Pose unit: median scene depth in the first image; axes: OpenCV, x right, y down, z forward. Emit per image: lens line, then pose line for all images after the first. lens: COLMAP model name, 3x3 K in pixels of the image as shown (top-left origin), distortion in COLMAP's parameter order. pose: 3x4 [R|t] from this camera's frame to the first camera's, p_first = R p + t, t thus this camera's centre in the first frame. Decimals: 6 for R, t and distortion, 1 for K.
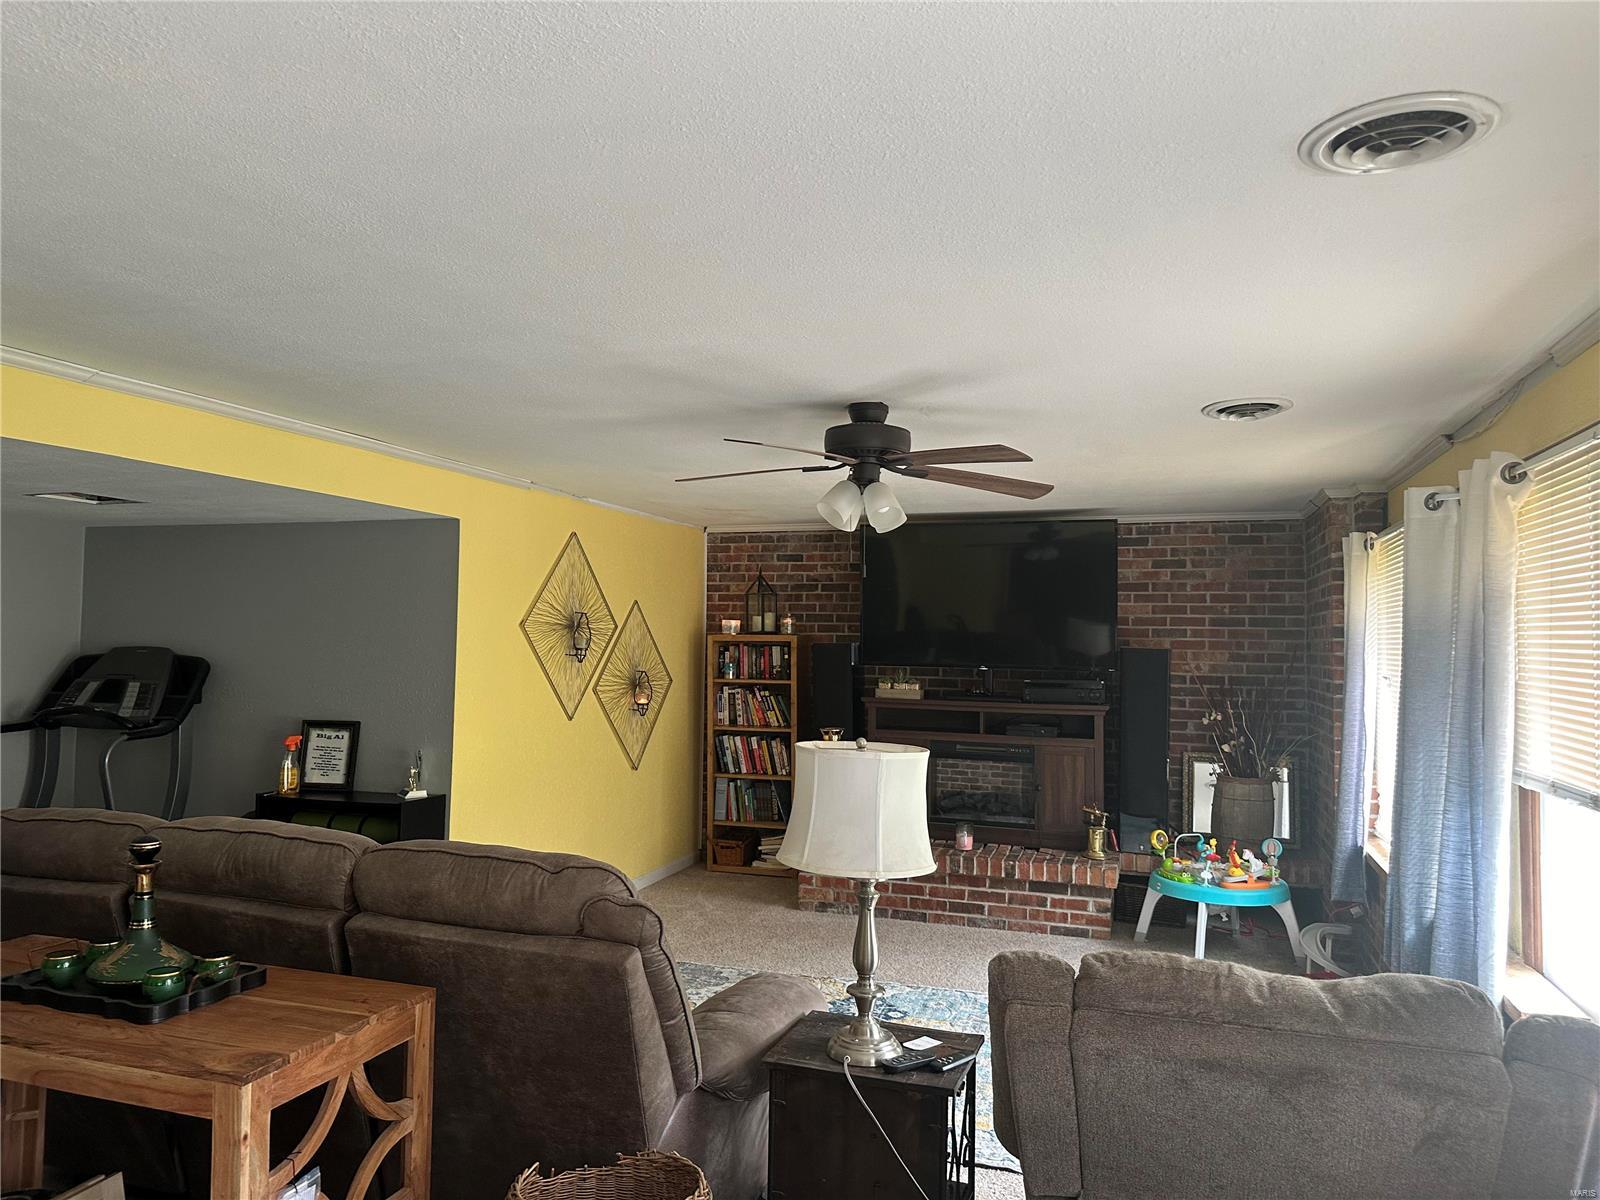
lens RADIAL K [[1130.2, 0, 800.0], [0, 1130.2, 600.0], [0, 0, 1]] dist [0.136214, 0.000011]
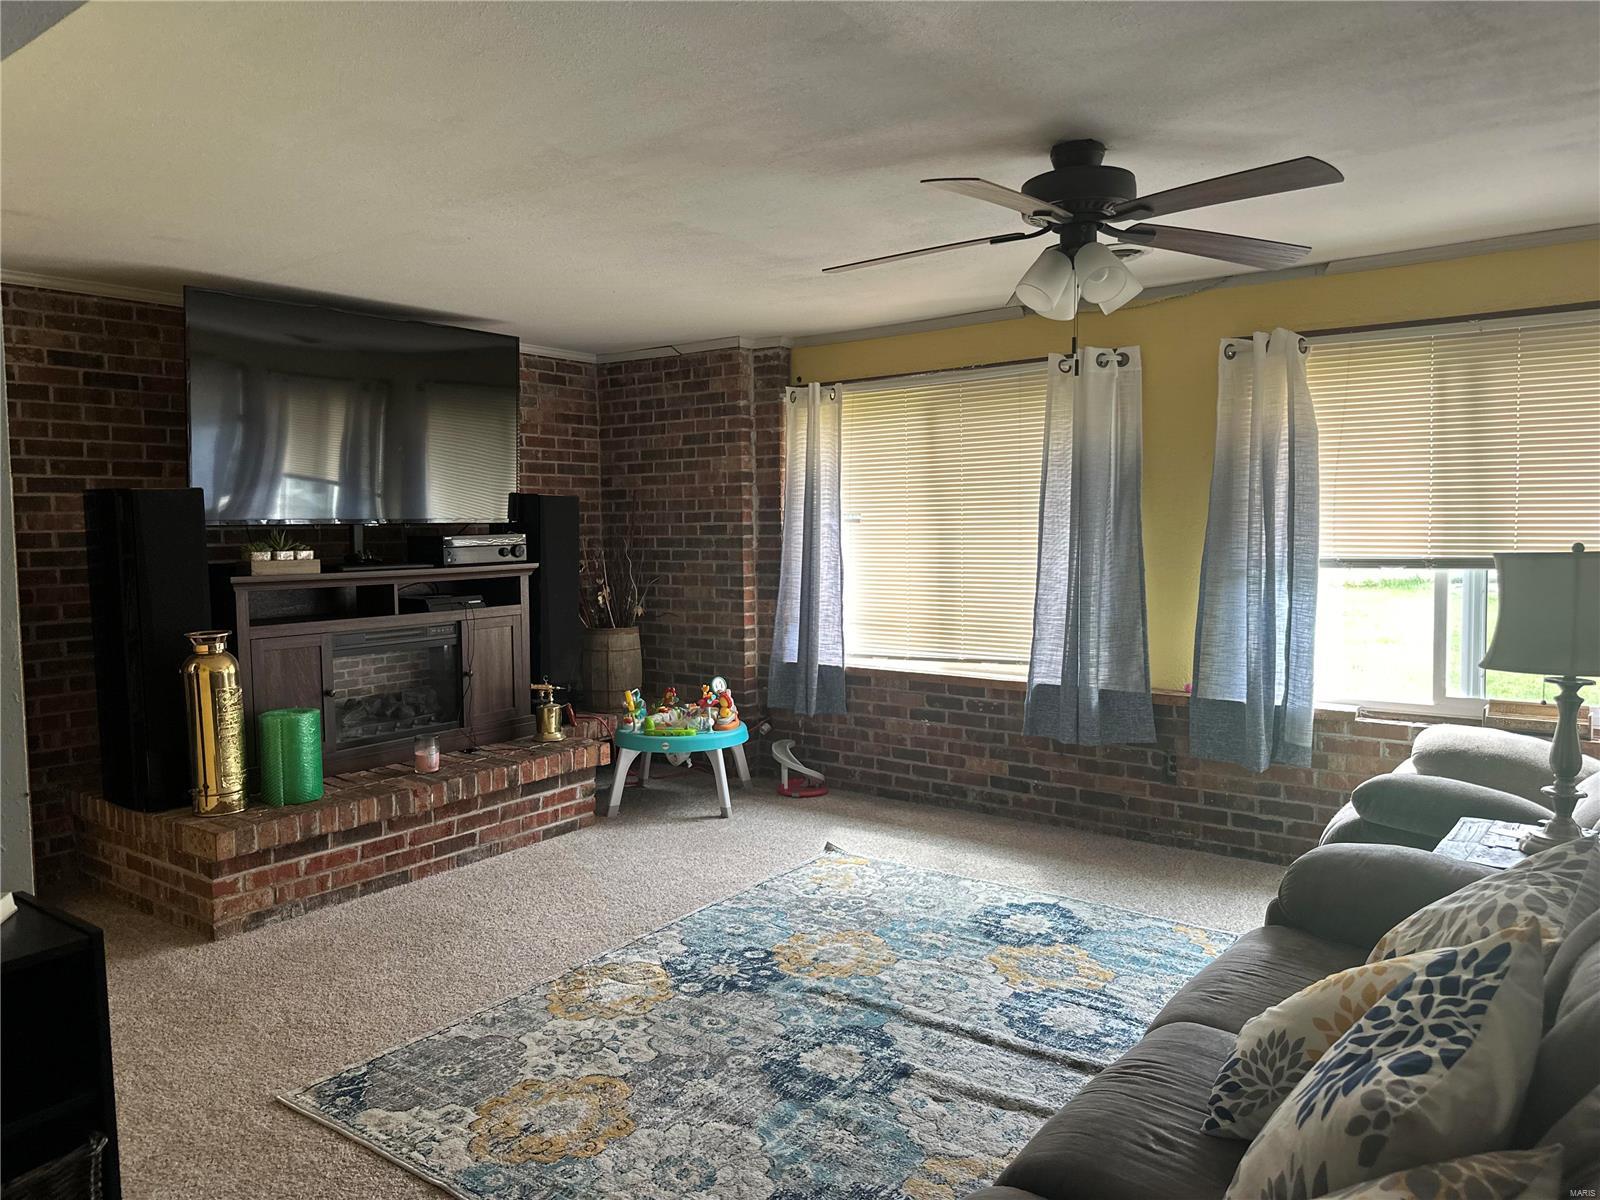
lens RADIAL K [[1107.9, 0, 800.0], [0, 1107.9, 600.0], [0, 0, 1]] dist [0.002067, -0.000437]
pose [[0.317803, -0.084576, 0.944377, -0.448913], [-0.014199, 0.995478, 0.093930, 0.041848], [-0.948051, -0.043260, 0.315164, 0.572032]]
